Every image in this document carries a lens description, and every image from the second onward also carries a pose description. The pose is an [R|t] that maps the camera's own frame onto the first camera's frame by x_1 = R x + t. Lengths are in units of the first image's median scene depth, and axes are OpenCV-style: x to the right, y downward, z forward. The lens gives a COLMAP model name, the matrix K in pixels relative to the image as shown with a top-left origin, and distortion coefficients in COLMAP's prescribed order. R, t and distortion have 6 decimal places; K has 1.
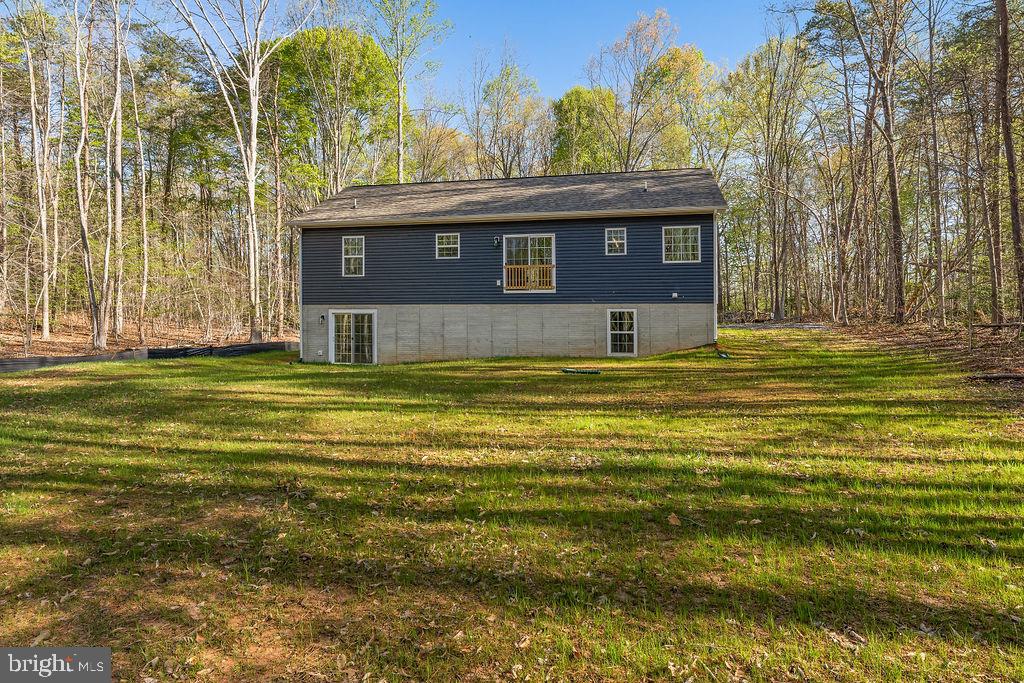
lens RADIAL K [[531.4, 0, 482.8], [0, 531.4, 338.8], [0, 0, 1]] dist [0.004019, 0.000710]
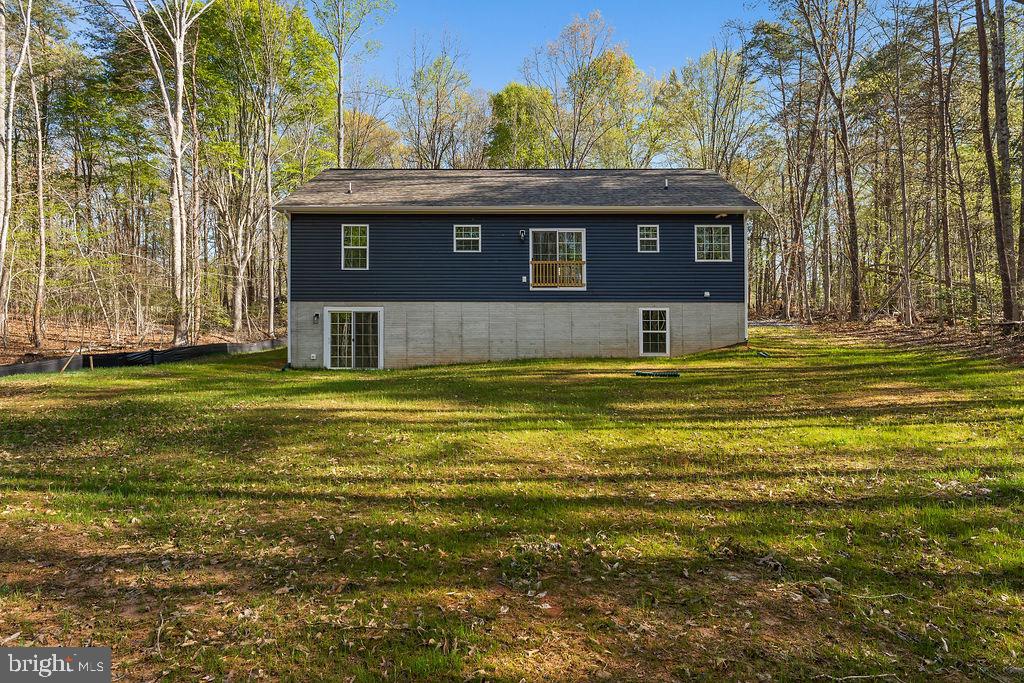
lens RADIAL K [[545.6, 0, 511.5], [0, 545.6, 323.2], [0, 0, 1]] dist [-0.000799, 0.000978]
pose [[0.979846, -0.002667, 0.199736, -0.181174], [0.007274, 0.999724, -0.022337, -0.006538], [-0.199622, 0.023340, 0.979595, 0.065525]]
